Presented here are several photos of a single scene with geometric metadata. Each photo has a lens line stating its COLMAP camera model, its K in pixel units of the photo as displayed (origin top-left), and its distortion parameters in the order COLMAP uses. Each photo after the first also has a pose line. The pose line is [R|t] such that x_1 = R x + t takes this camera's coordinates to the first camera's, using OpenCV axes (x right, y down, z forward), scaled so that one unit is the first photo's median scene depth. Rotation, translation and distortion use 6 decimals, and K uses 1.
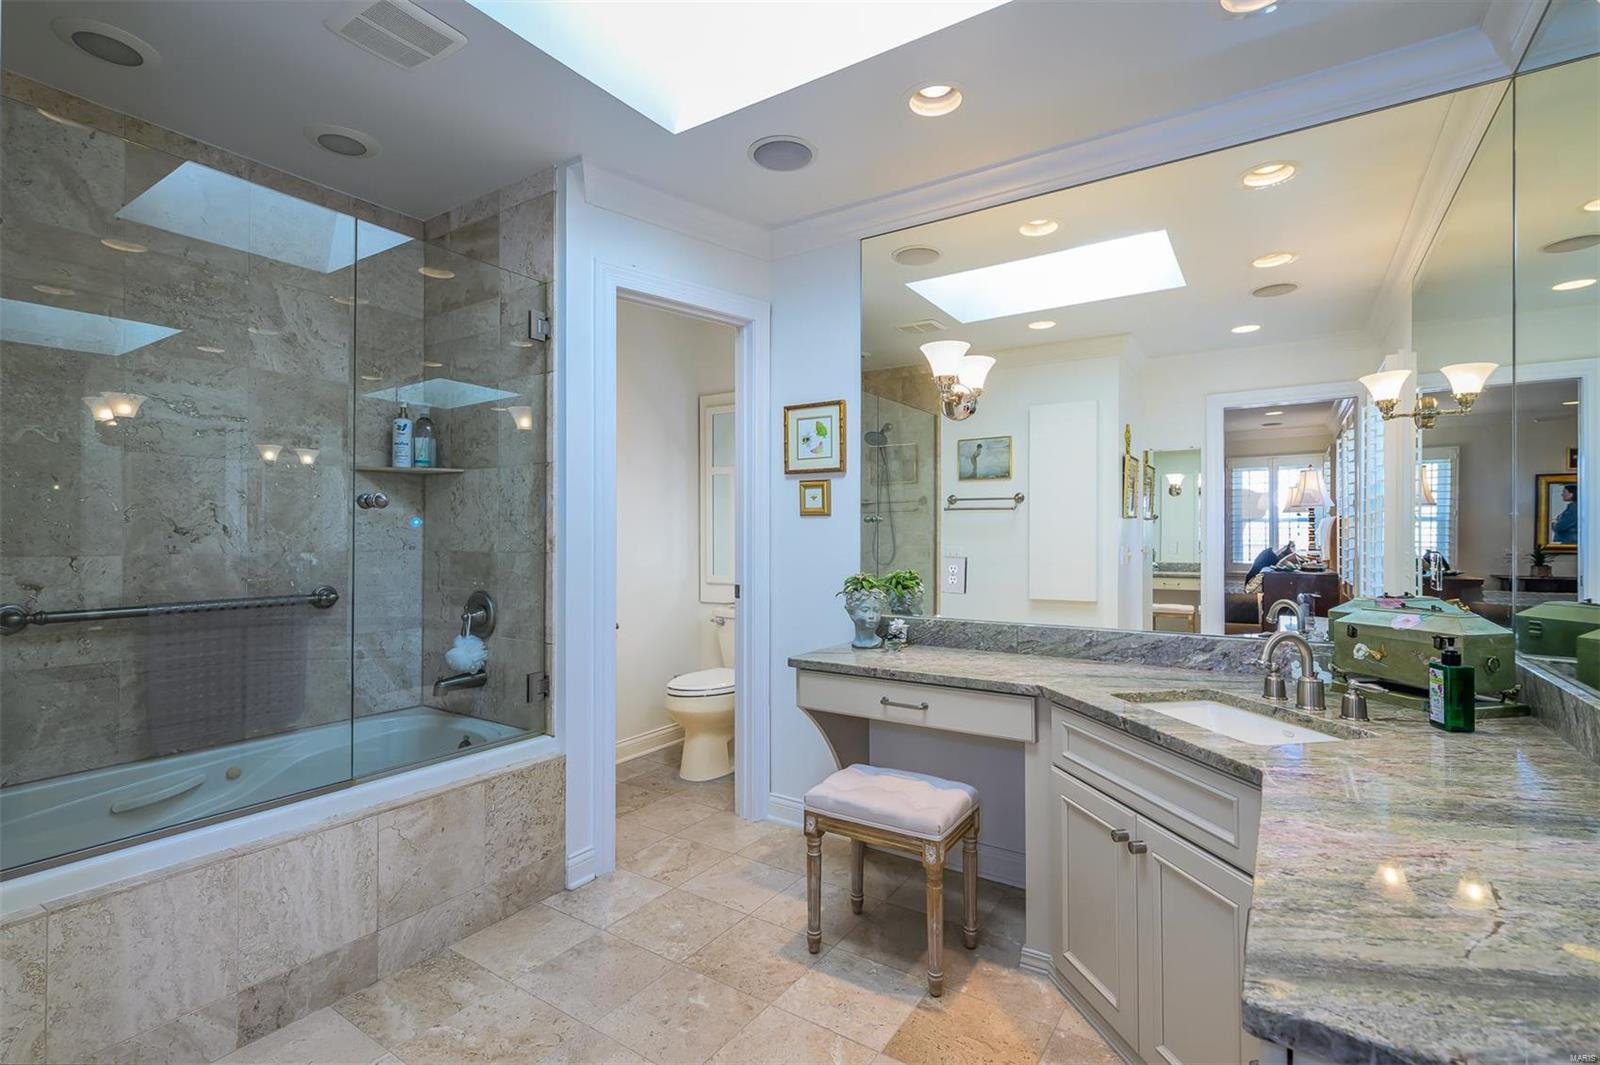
lens RADIAL K [[718.5, 0, 796.6], [0, 718.5, 513.9], [0, 0, 1]] dist [0.002404, 0.000579]
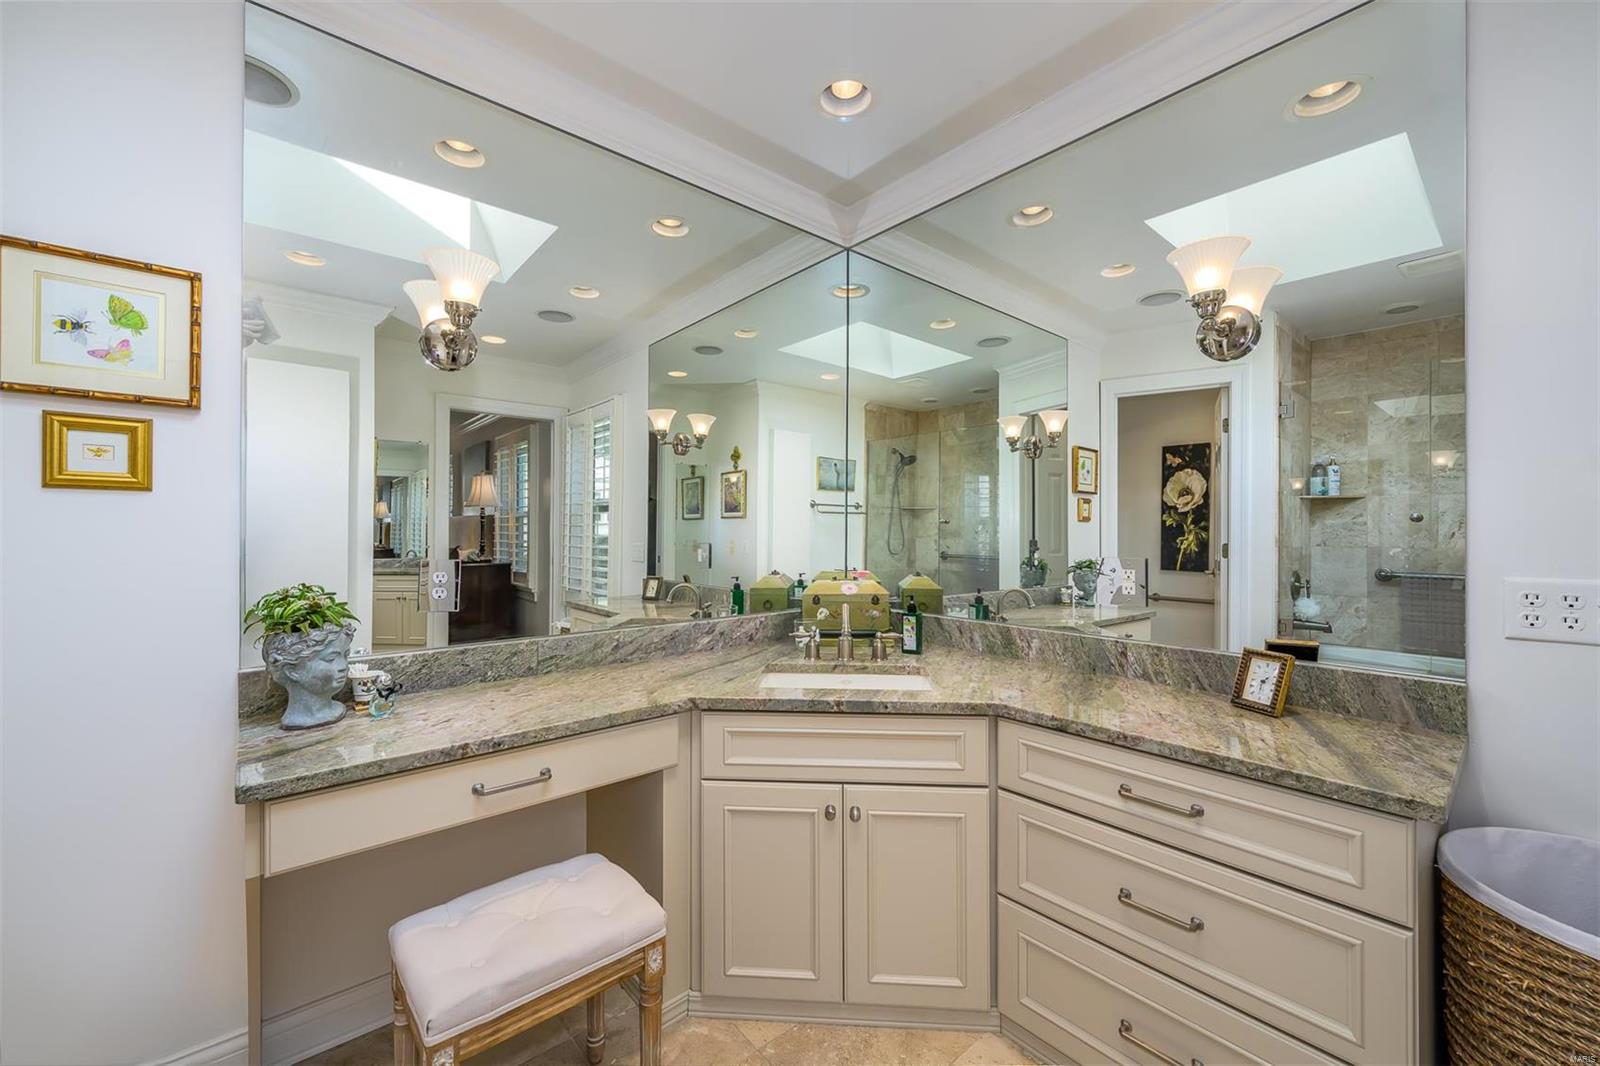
lens RADIAL K [[643.6, 0, 803.7], [0, 643.6, 527.8], [0, 0, 1]] dist [-0.000073, 0.000002]
pose [[0.282729, 0.005378, 0.959185, -0.320715], [-0.026176, 0.999655, 0.002111, 0.019178], [-0.958842, -0.025704, 0.282773, 0.534500]]
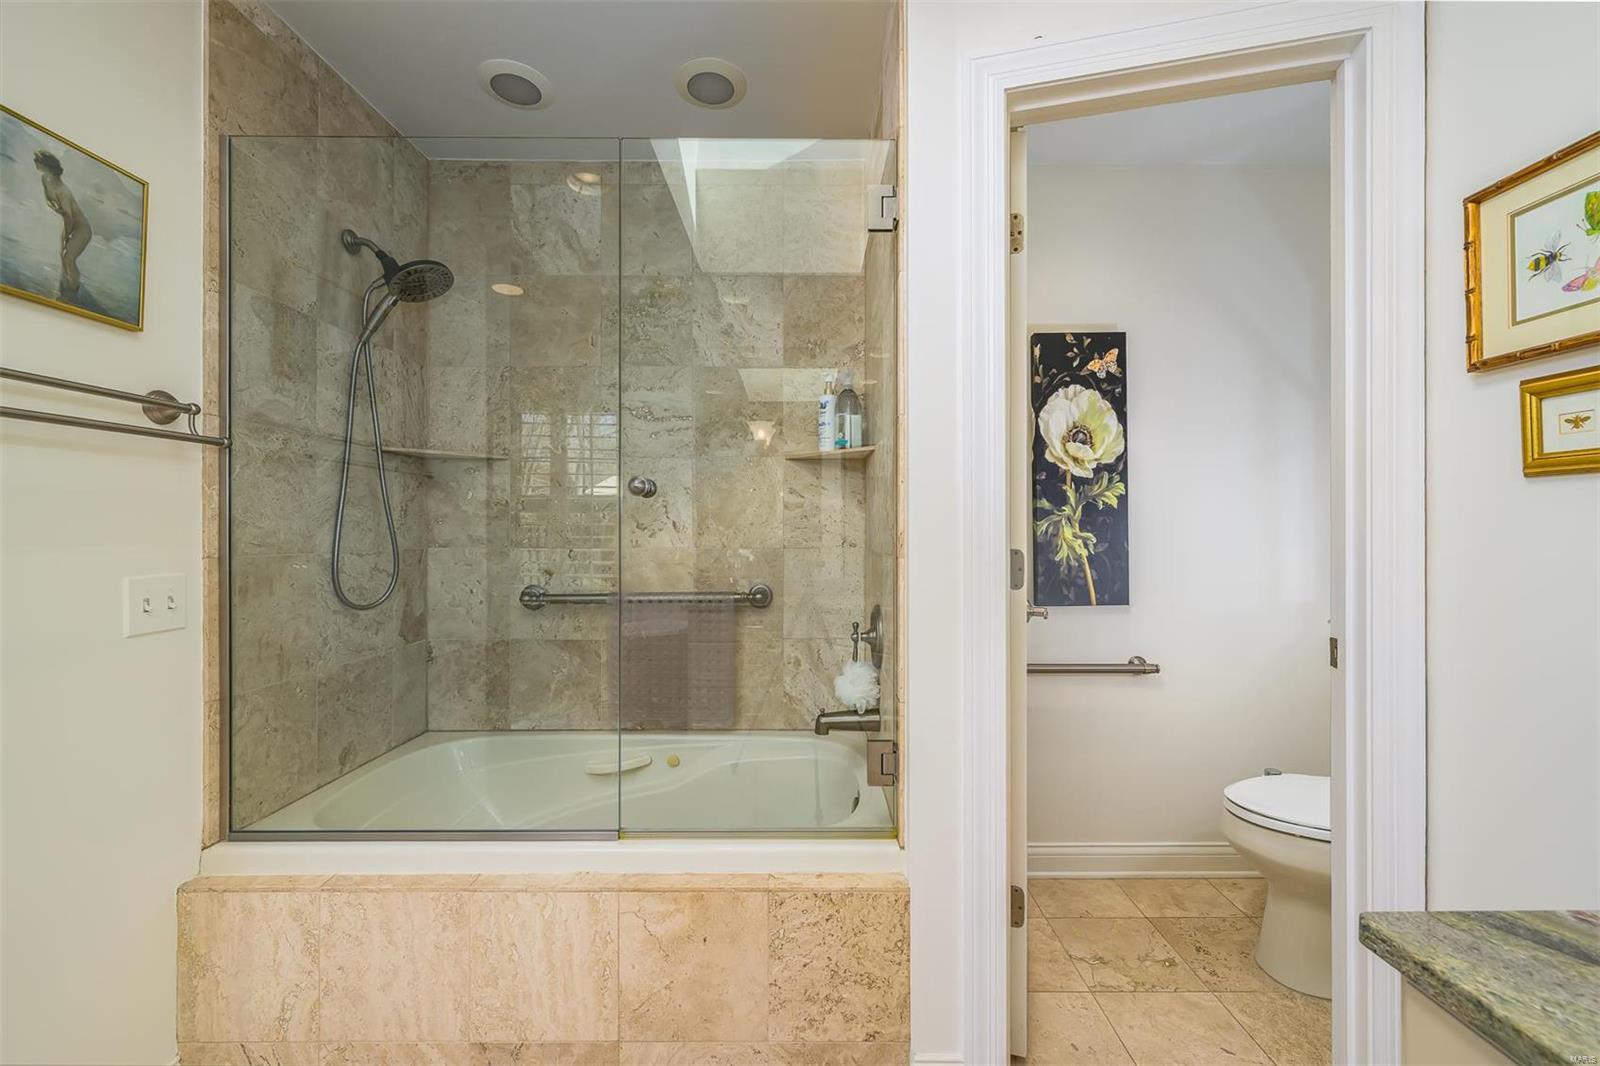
lens RADIAL K [[643.6, 0, 803.7], [0, 643.6, 527.8], [0, 0, 1]] dist [-0.000073, 0.000002]
pose [[0.567068, -0.004103, -0.823661, 0.084937], [0.024980, 0.999613, 0.012219, 0.019751], [0.823292, -0.027504, 0.566951, 0.651931]]
